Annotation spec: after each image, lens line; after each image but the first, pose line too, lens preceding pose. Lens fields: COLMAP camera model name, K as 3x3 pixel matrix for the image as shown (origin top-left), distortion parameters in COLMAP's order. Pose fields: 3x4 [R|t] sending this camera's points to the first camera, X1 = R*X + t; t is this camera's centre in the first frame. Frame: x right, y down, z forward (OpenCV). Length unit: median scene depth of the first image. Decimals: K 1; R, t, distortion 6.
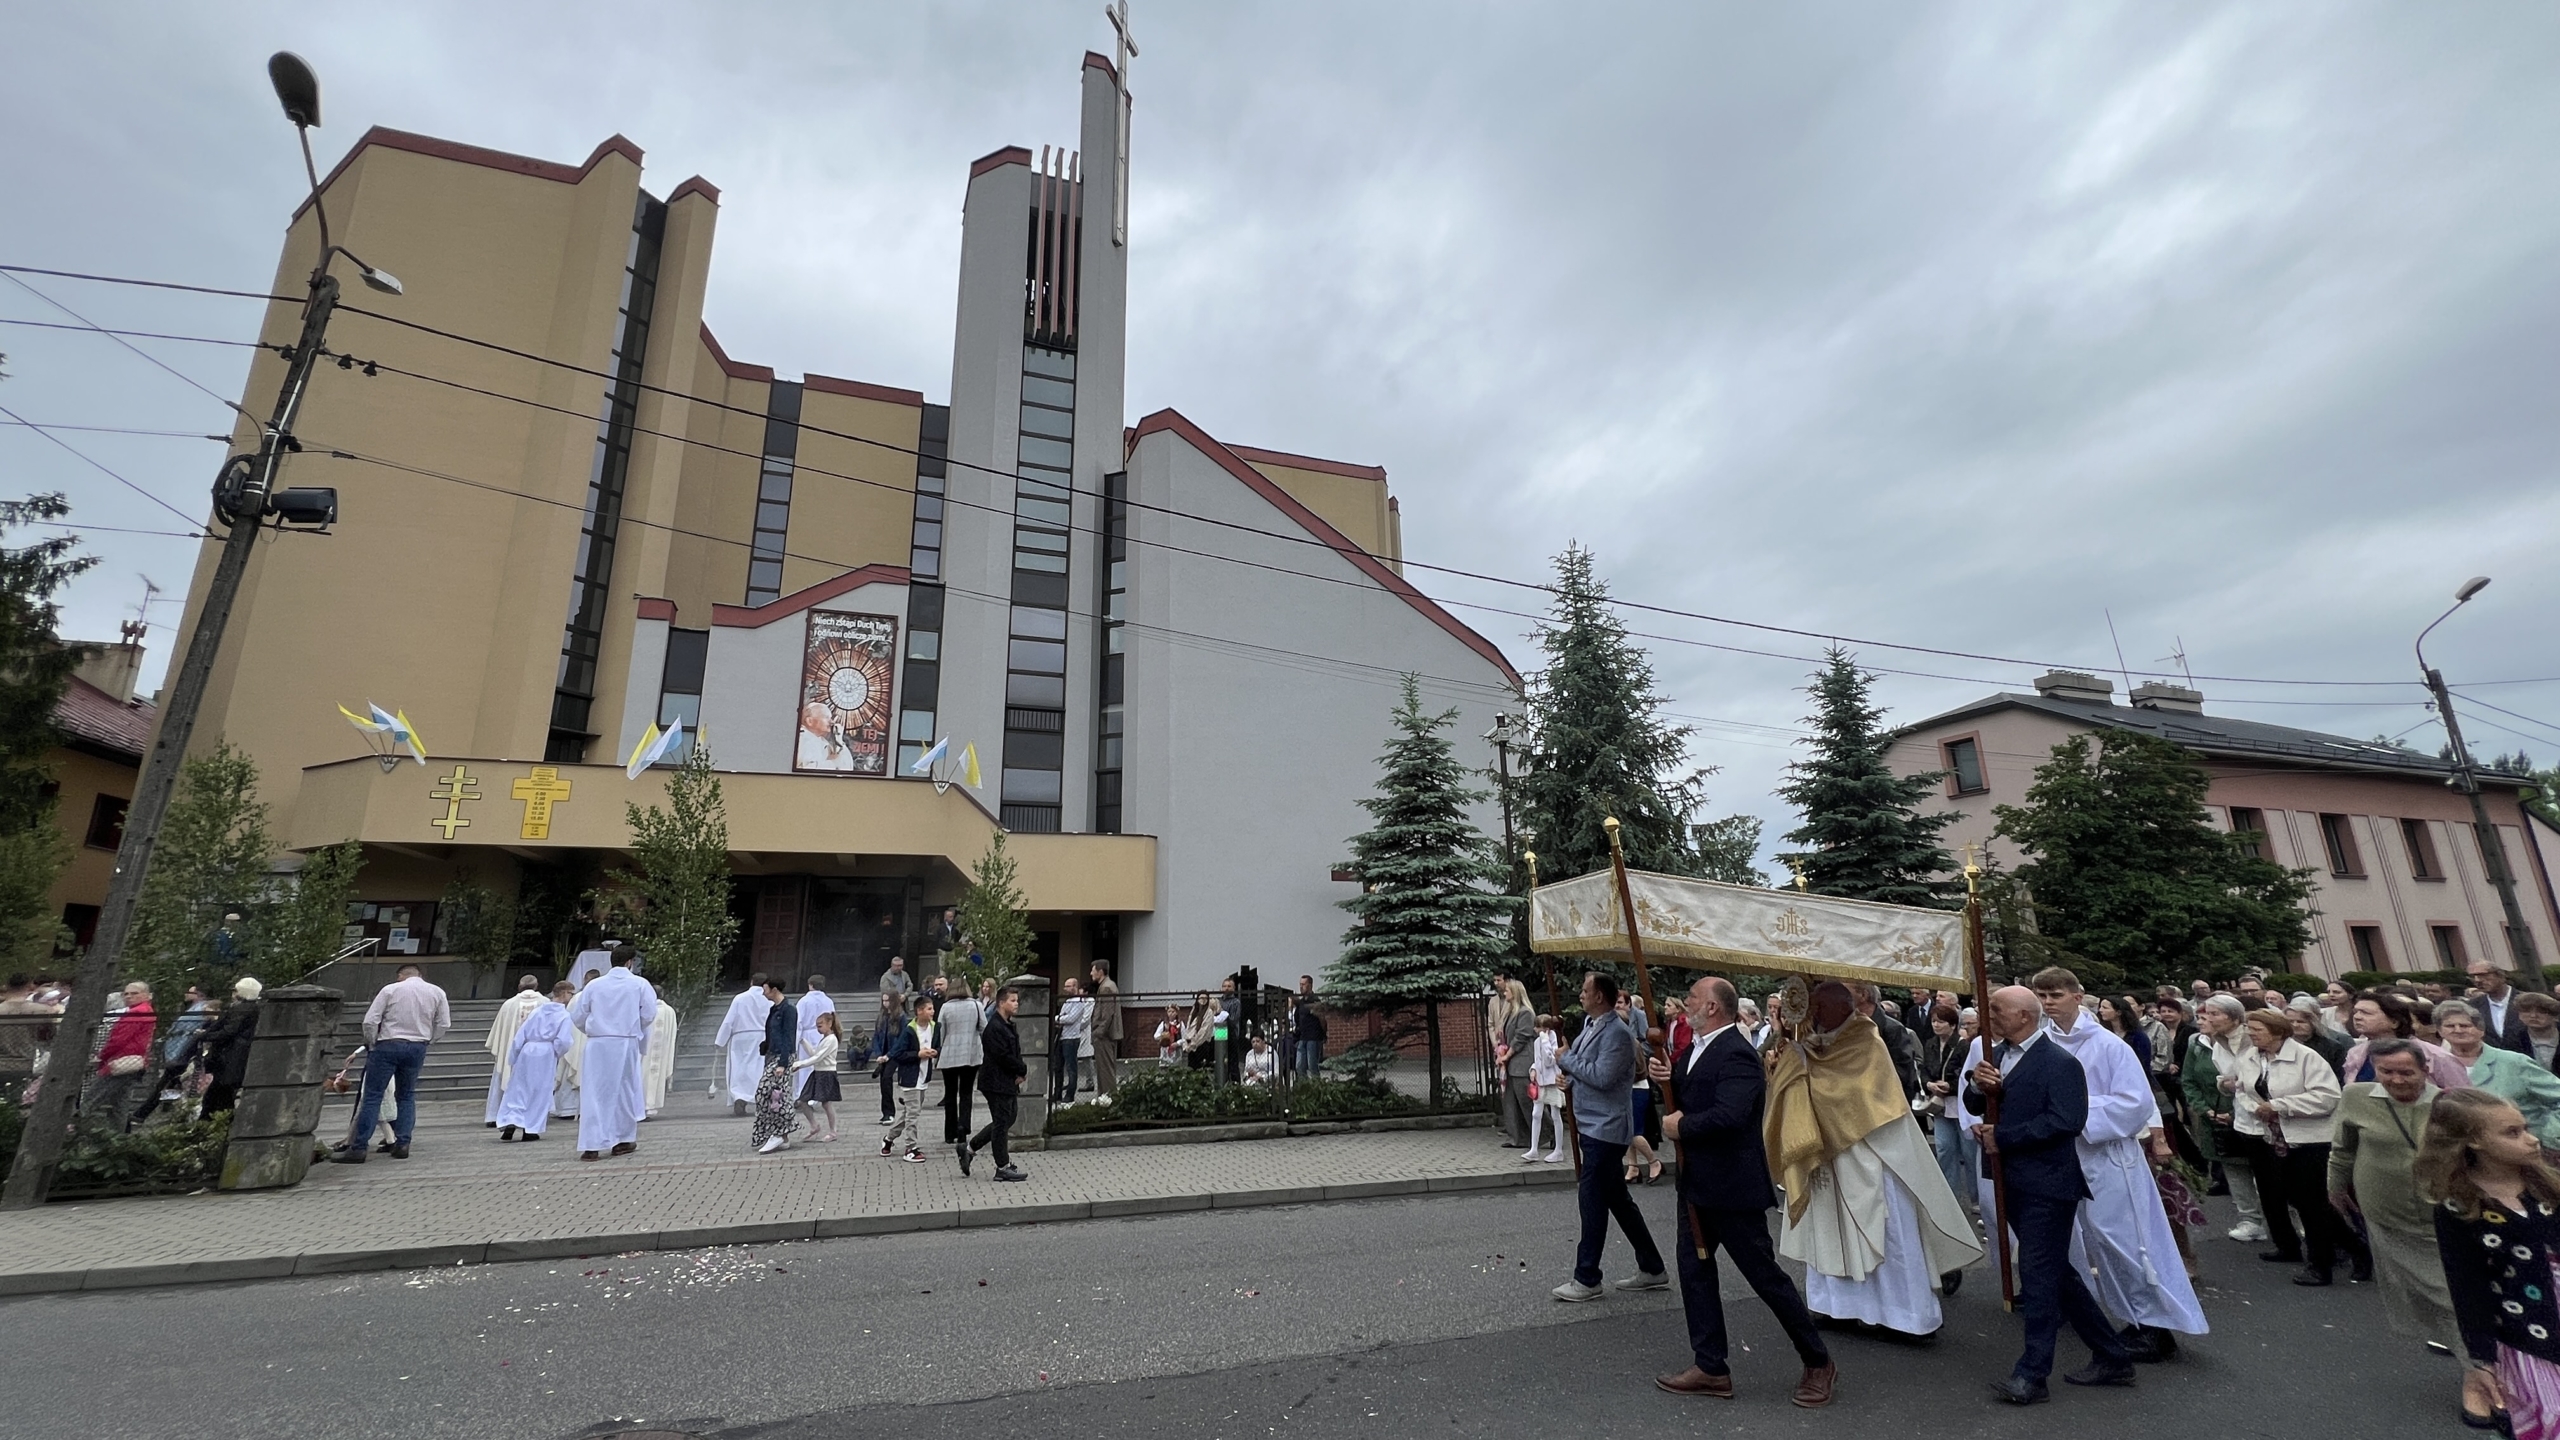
lens RADIAL K [[1046.4, 0, 1284.1], [0, 1046.4, 717.9], [0, 0, 1]] dist [0.011902, 0.000586]
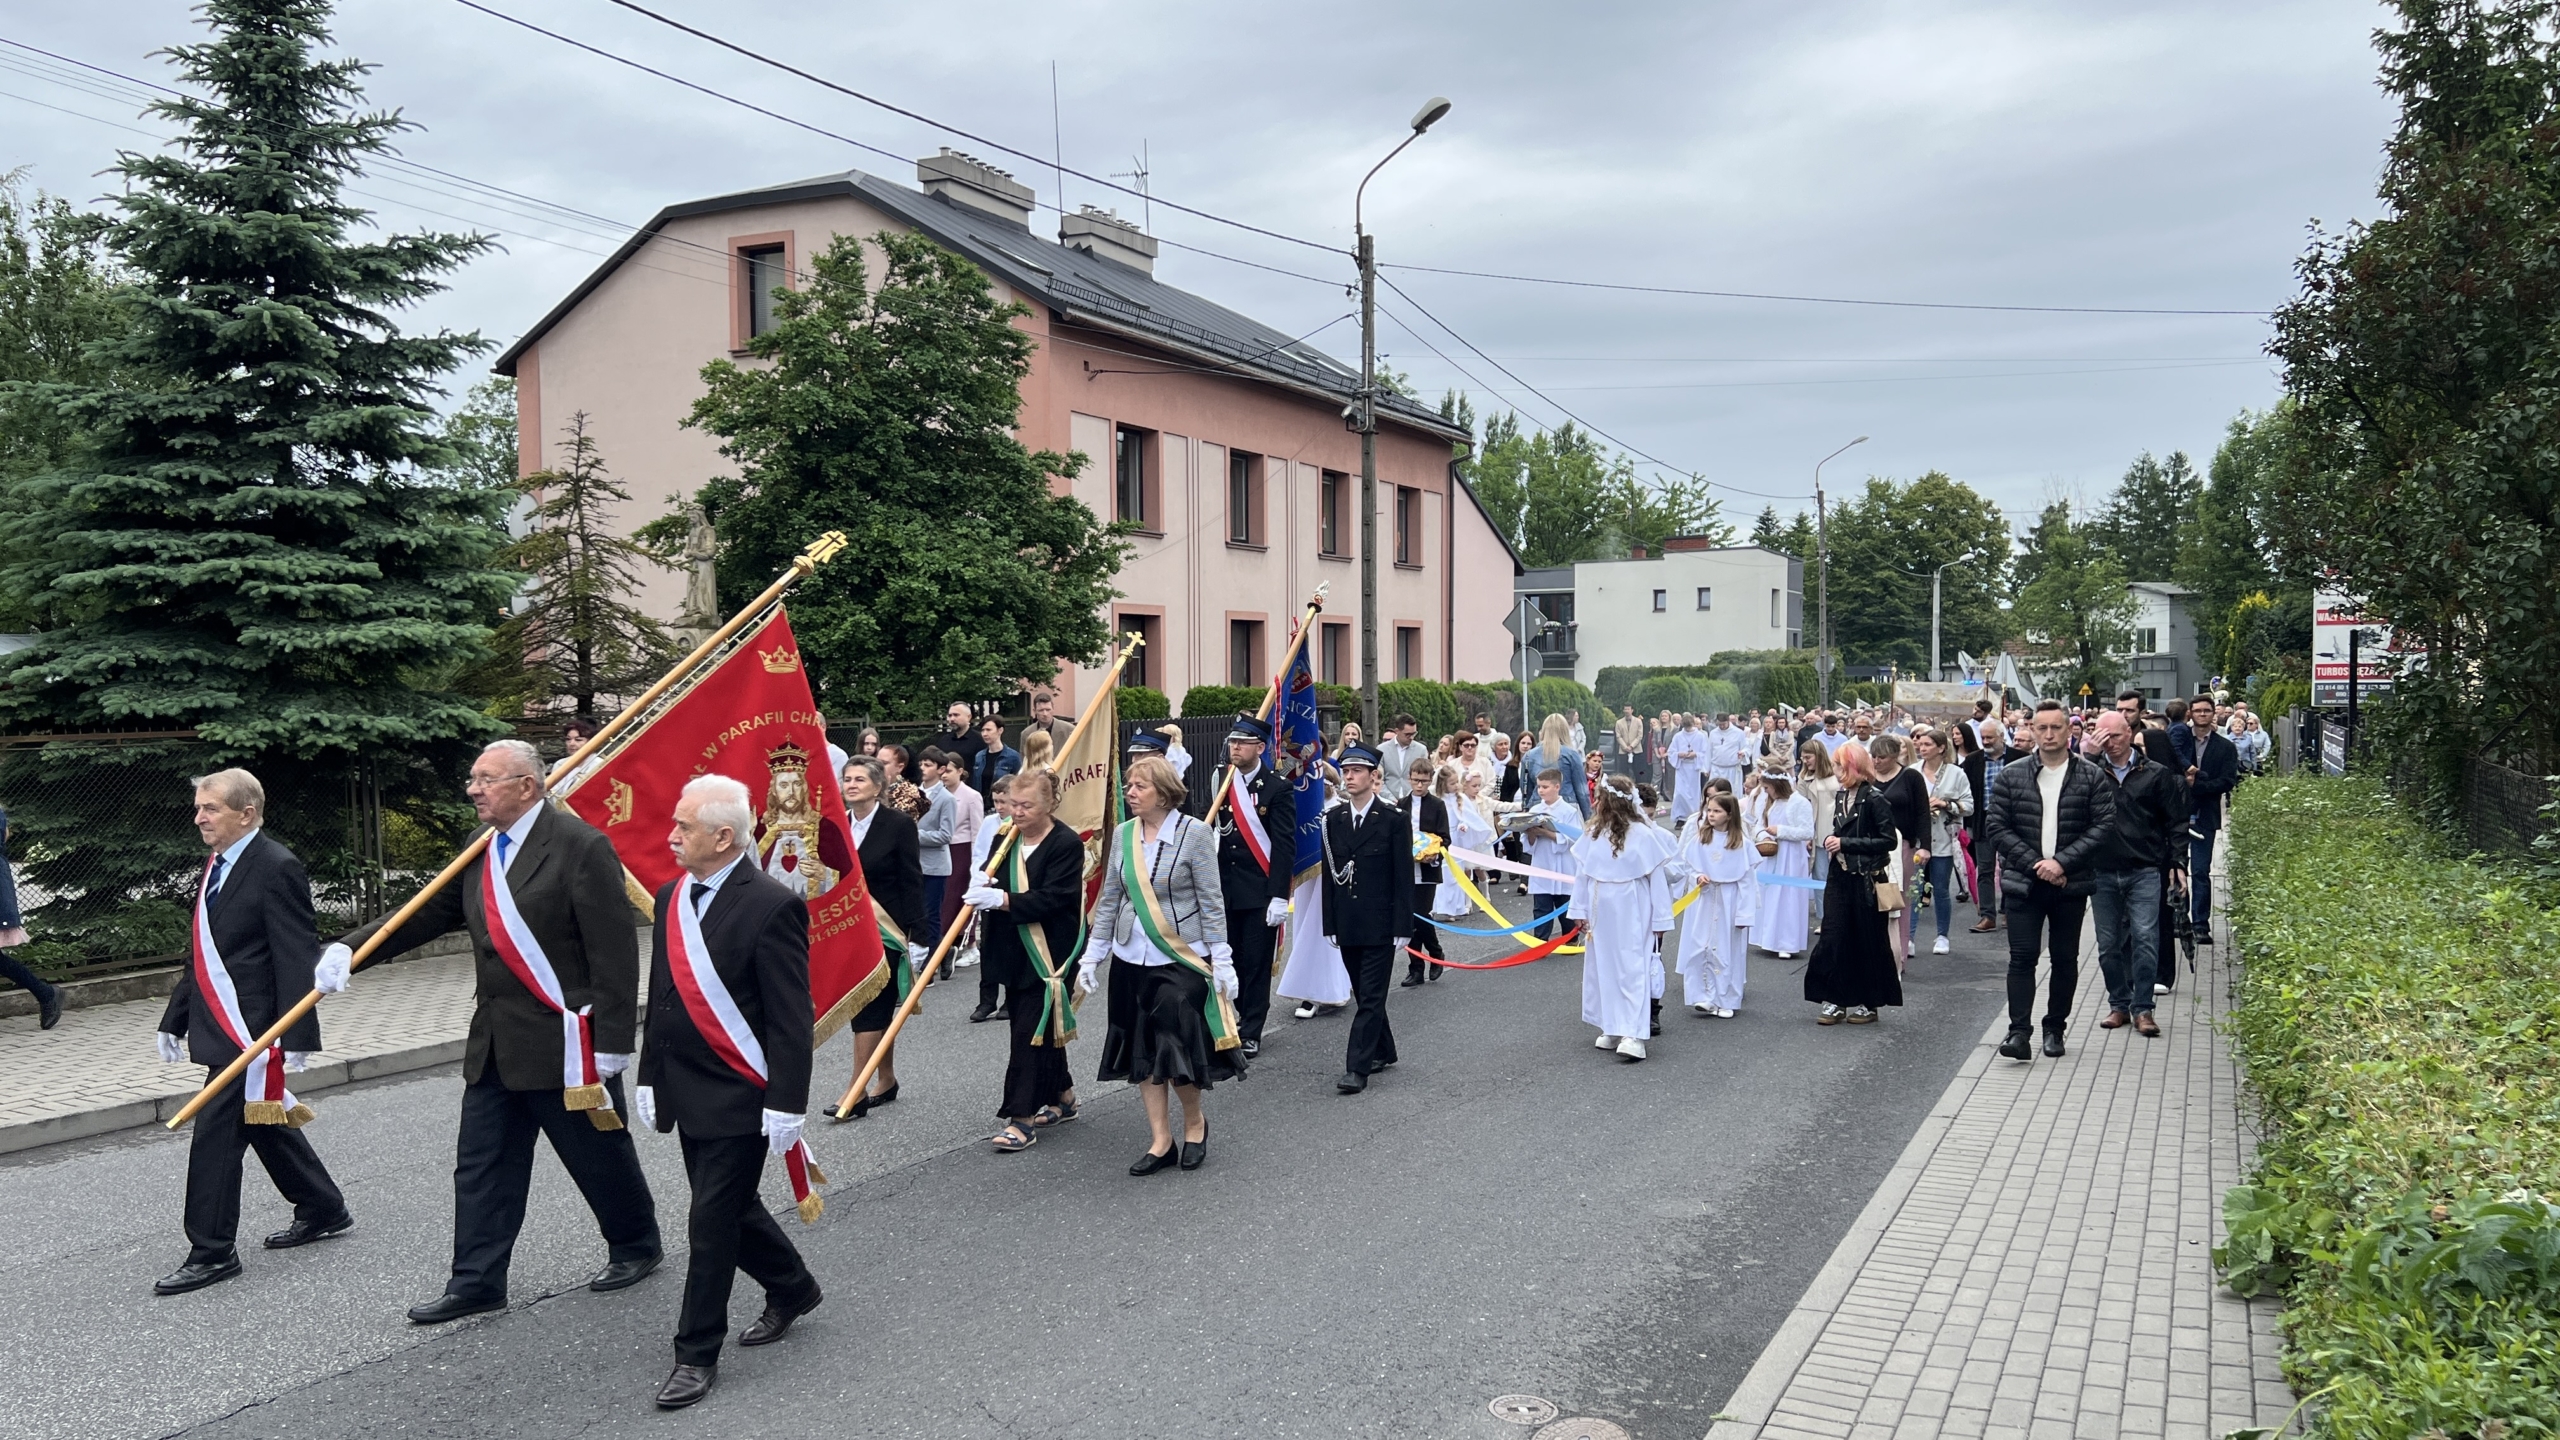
lens RADIAL K [[2014.6, 0, 1277.2], [0, 2014.6, 734.6], [0, 0, 1]] dist [0.072313, -0.004724]
pose [[0.729377, -0.001931, 0.684109, 0.468815], [-0.181934, 0.963438, 0.196693, 0.035111], [-0.659476, -0.267926, 0.702358, 0.210311]]
